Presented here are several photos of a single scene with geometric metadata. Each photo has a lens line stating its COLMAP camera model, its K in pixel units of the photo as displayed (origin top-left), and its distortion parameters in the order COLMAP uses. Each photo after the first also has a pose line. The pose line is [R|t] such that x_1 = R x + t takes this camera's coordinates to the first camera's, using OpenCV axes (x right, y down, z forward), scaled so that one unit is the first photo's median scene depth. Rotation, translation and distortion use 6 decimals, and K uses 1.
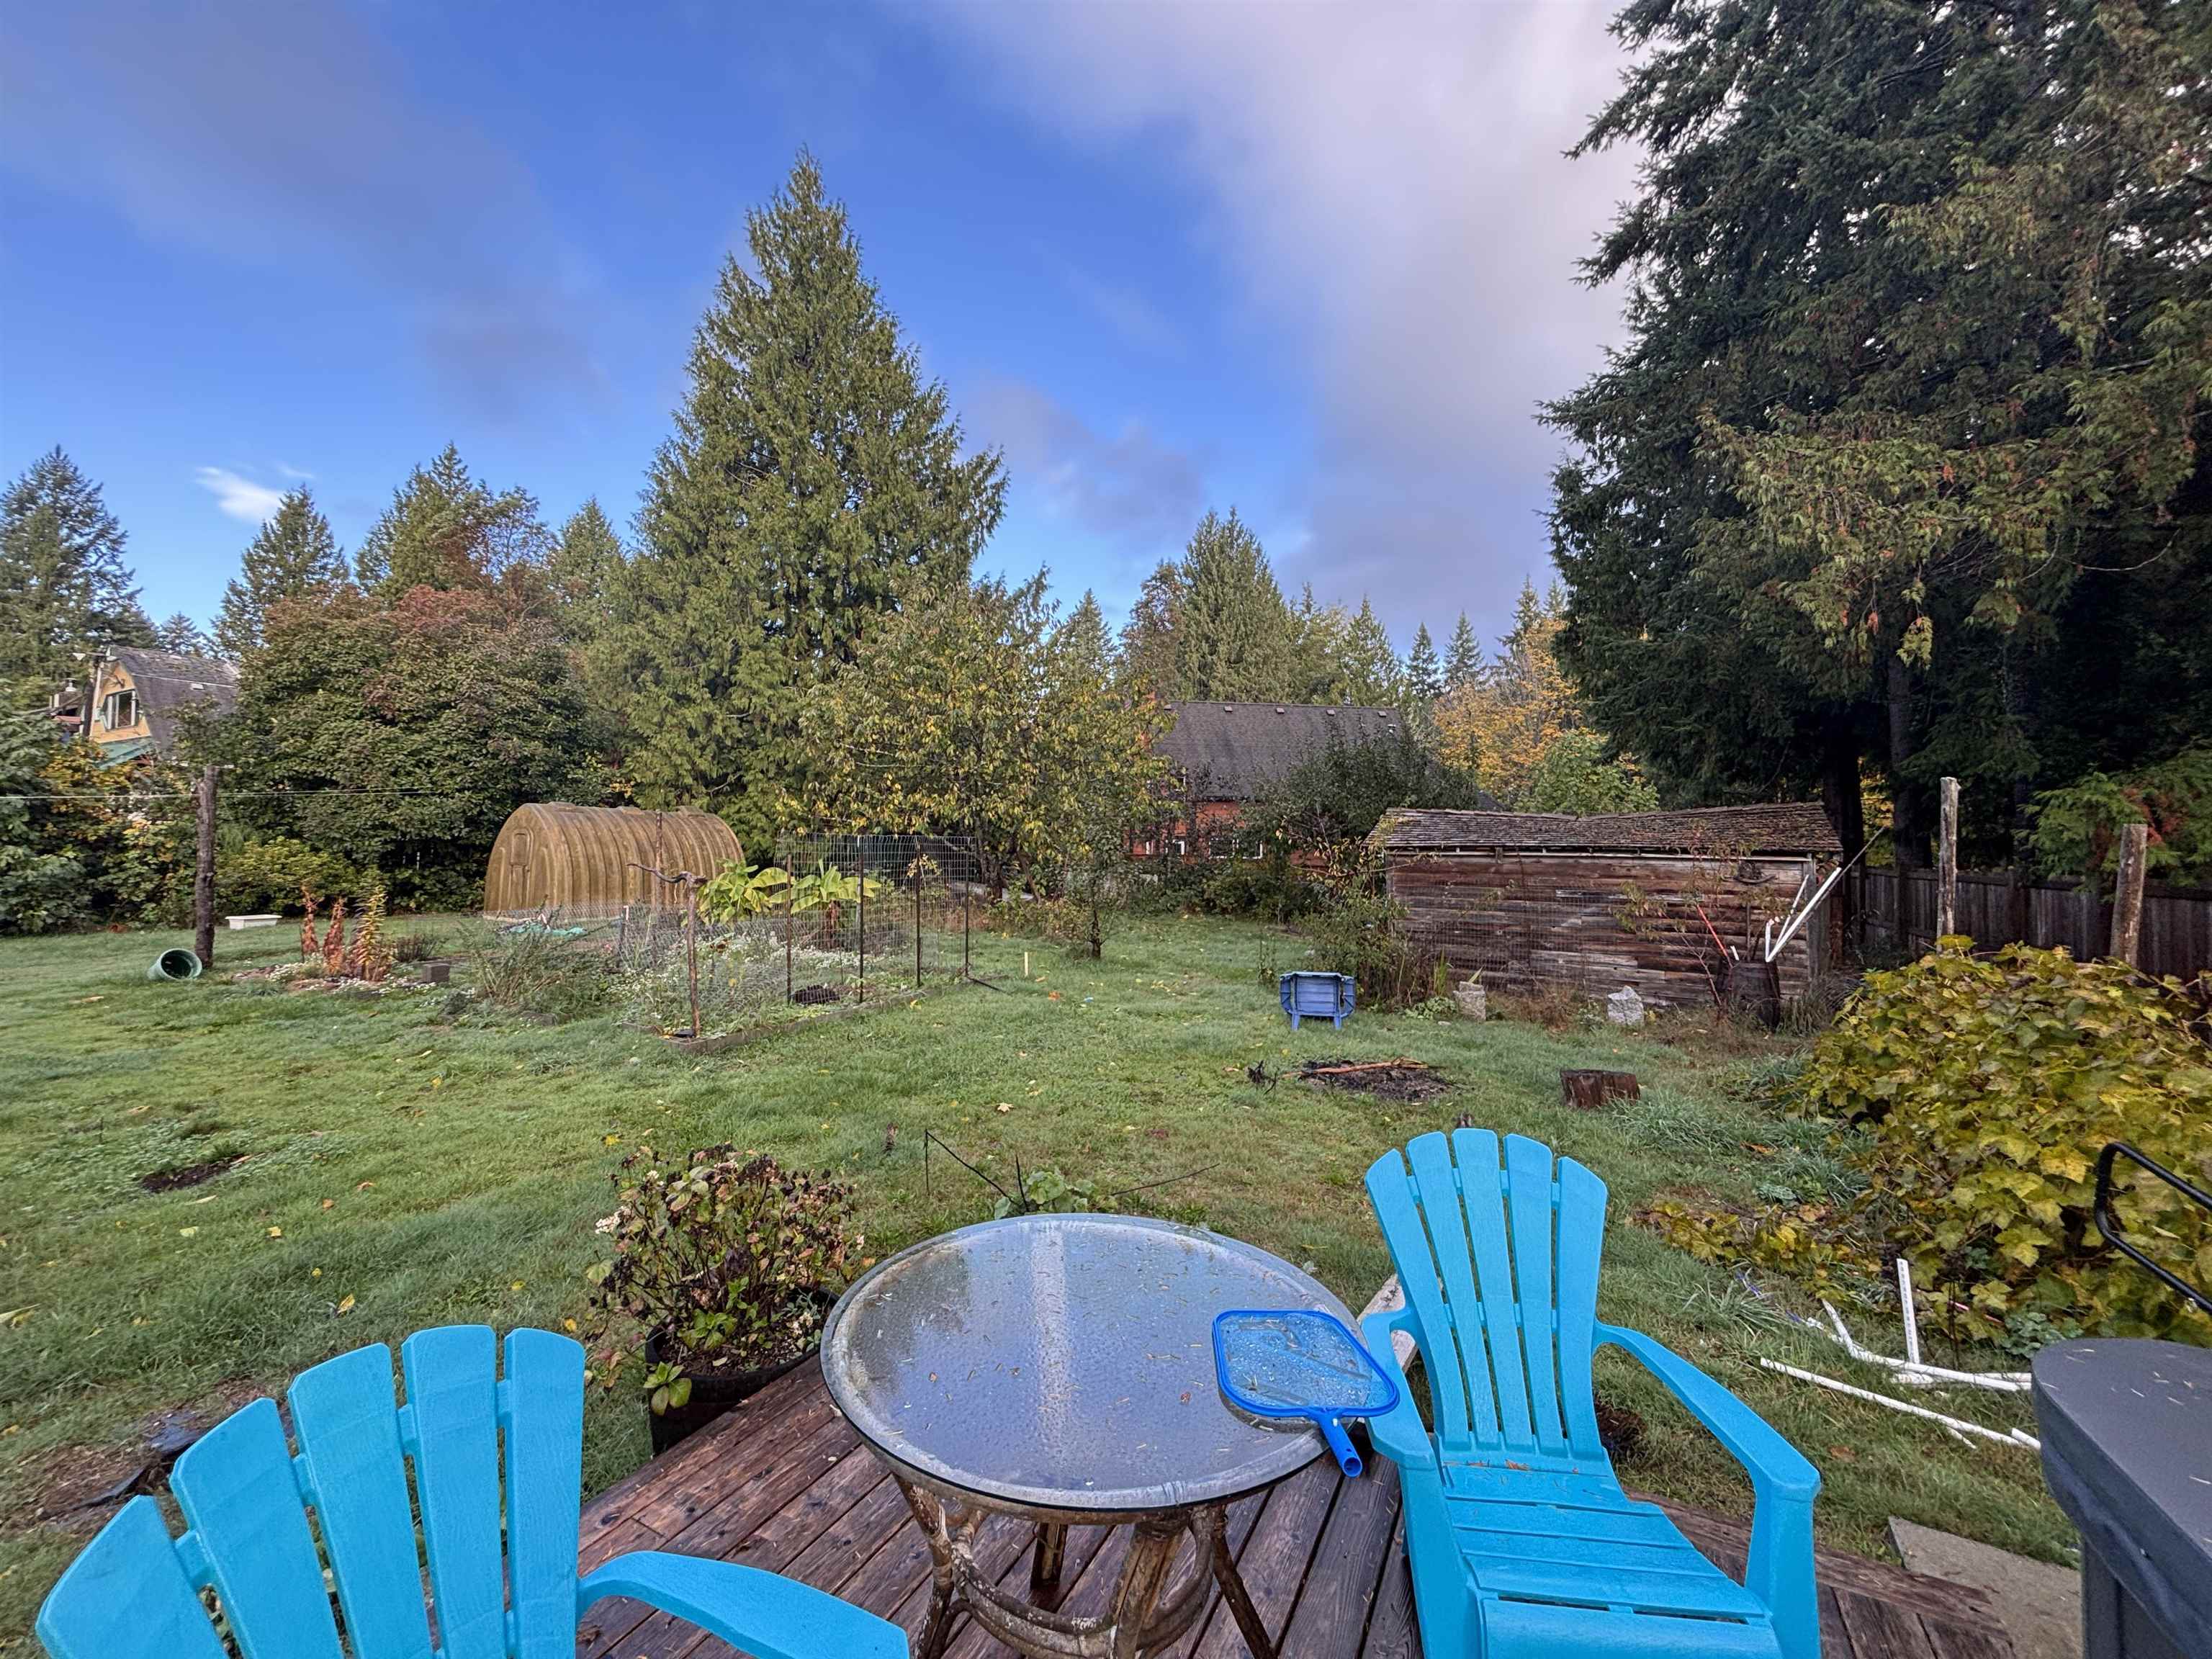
lens RADIAL K [[887.3, 0, 1112.2], [0, 887.3, 834.5], [0, 0, 1]] dist [0.000711, -0.000077]
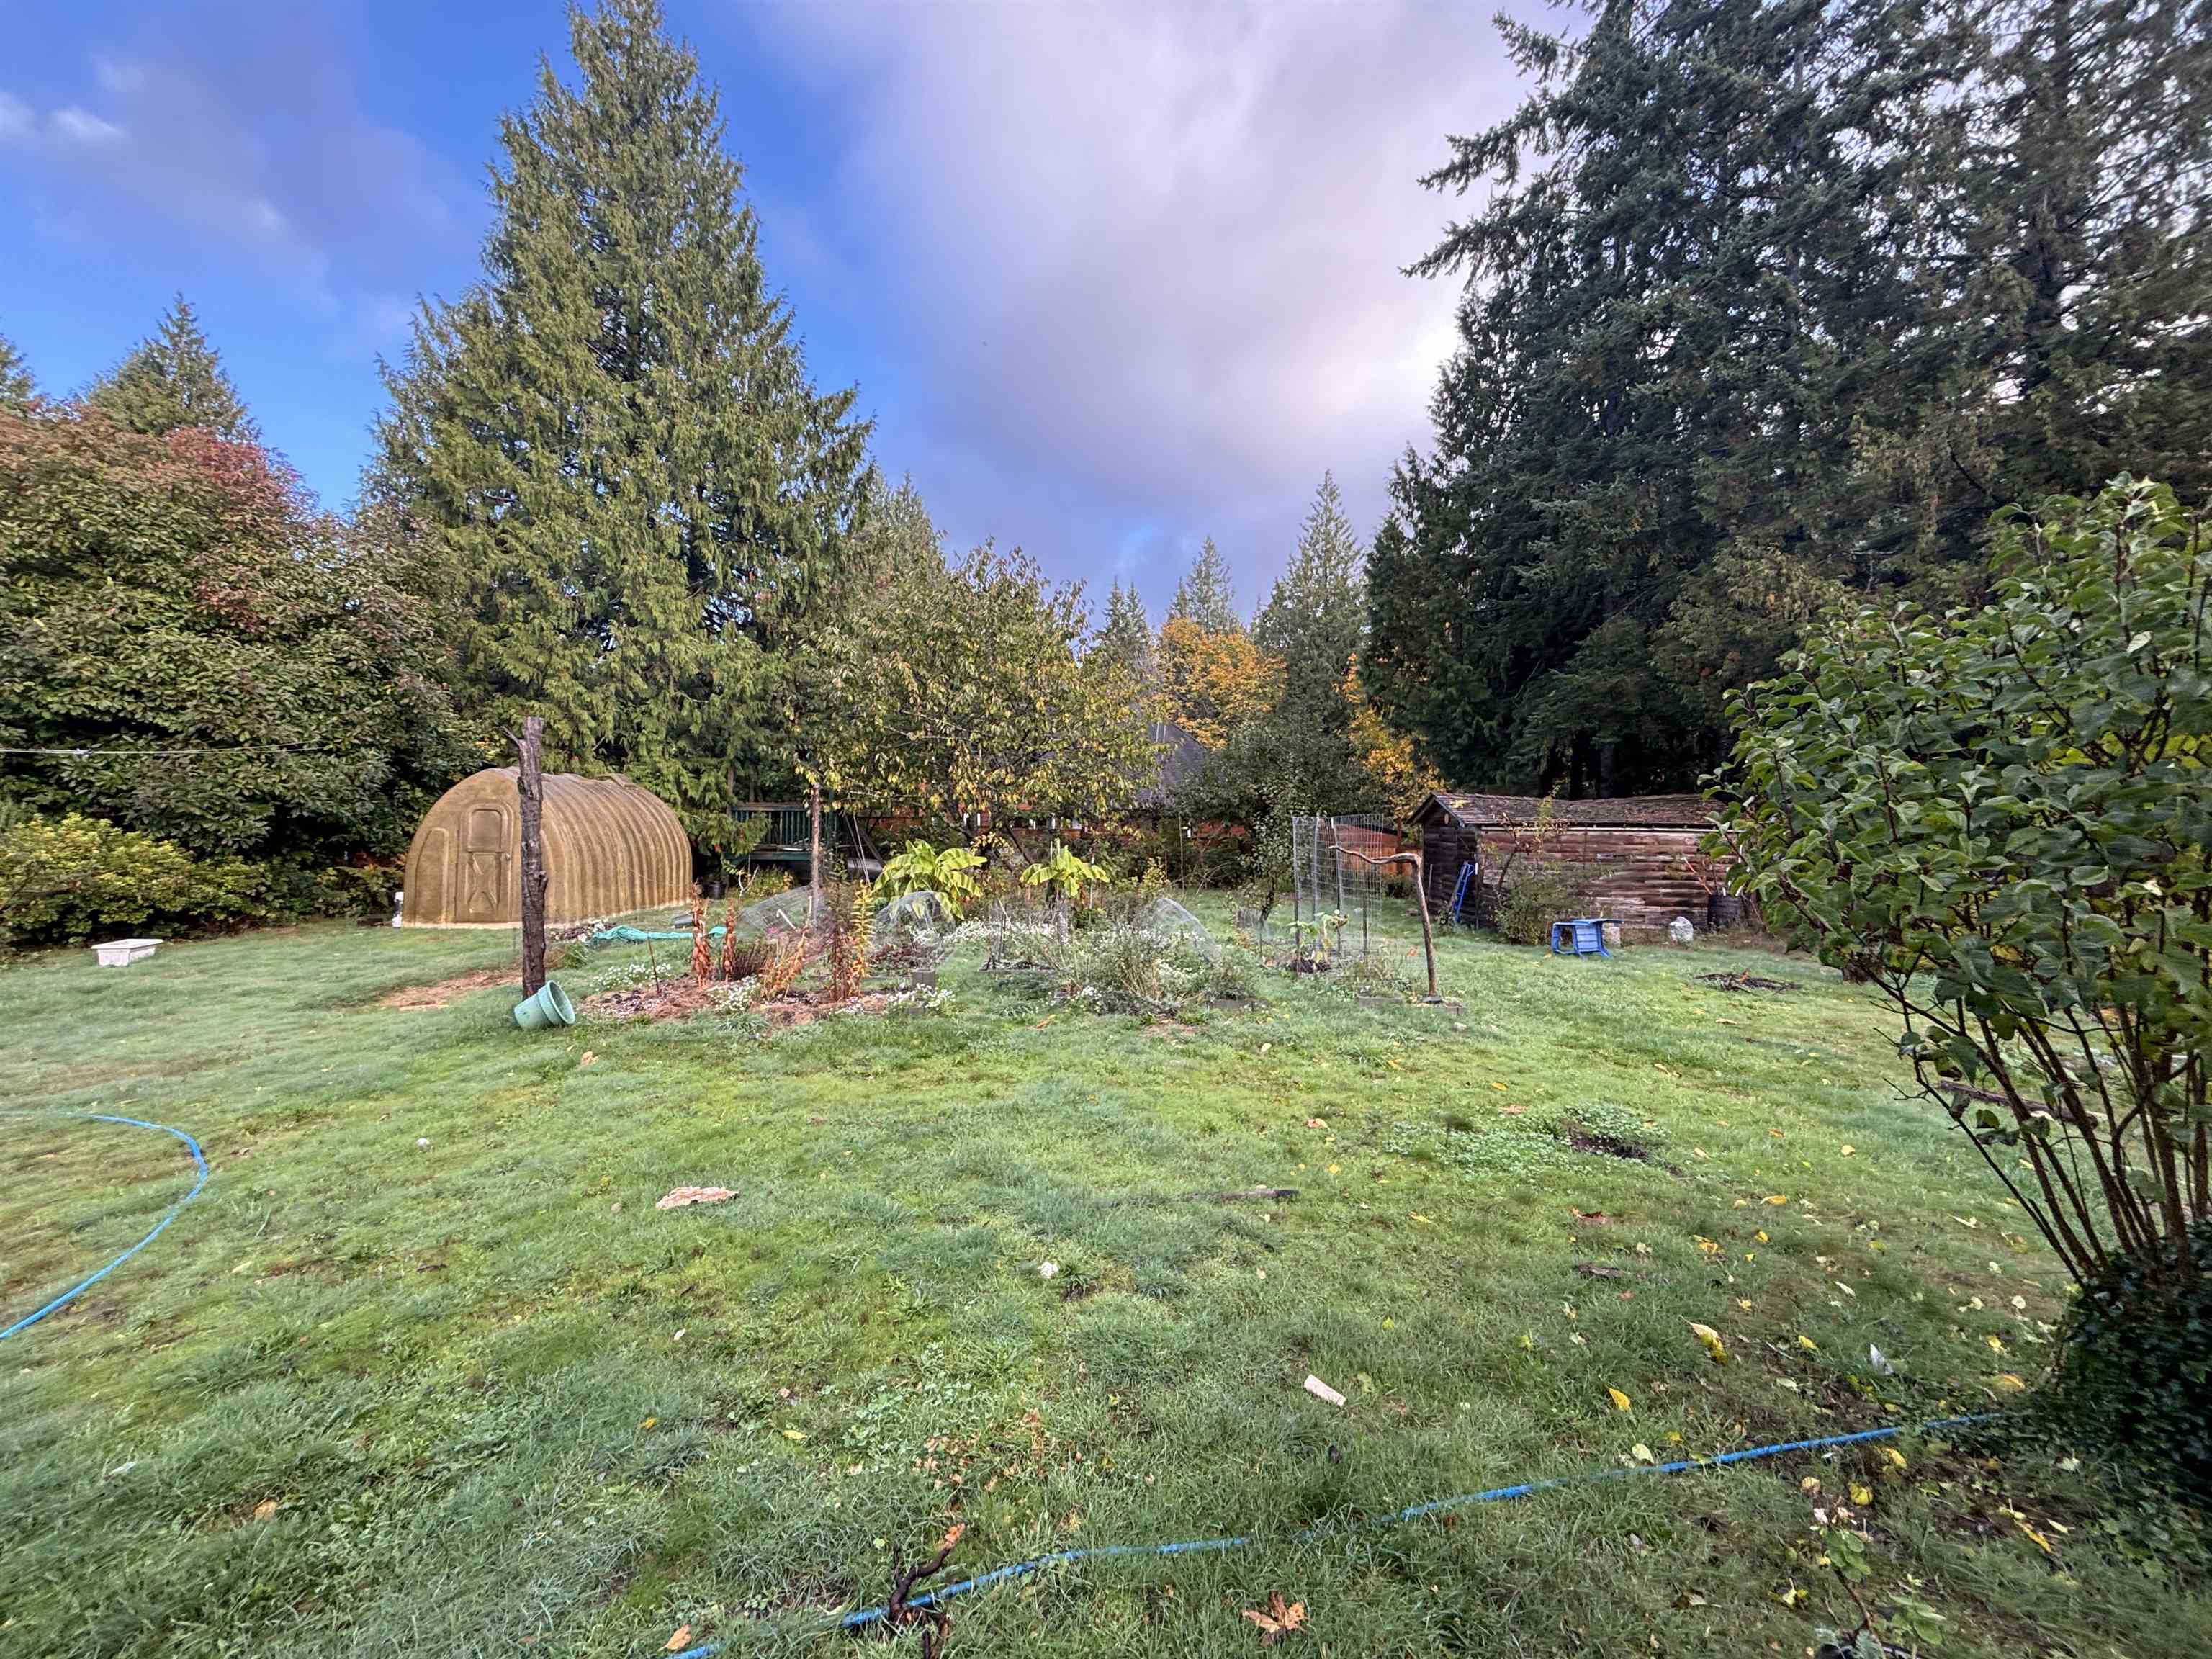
lens RADIAL K [[887.3, 0, 1124.8], [0, 887.3, 834.5], [0, 0, 1]] dist [0.000711, -0.000077]
pose [[0.871665, -0.009533, 0.490010, -0.570395], [-0.004545, 0.999611, 0.027532, -0.002329], [-0.490081, -0.026226, 0.871282, 0.096785]]
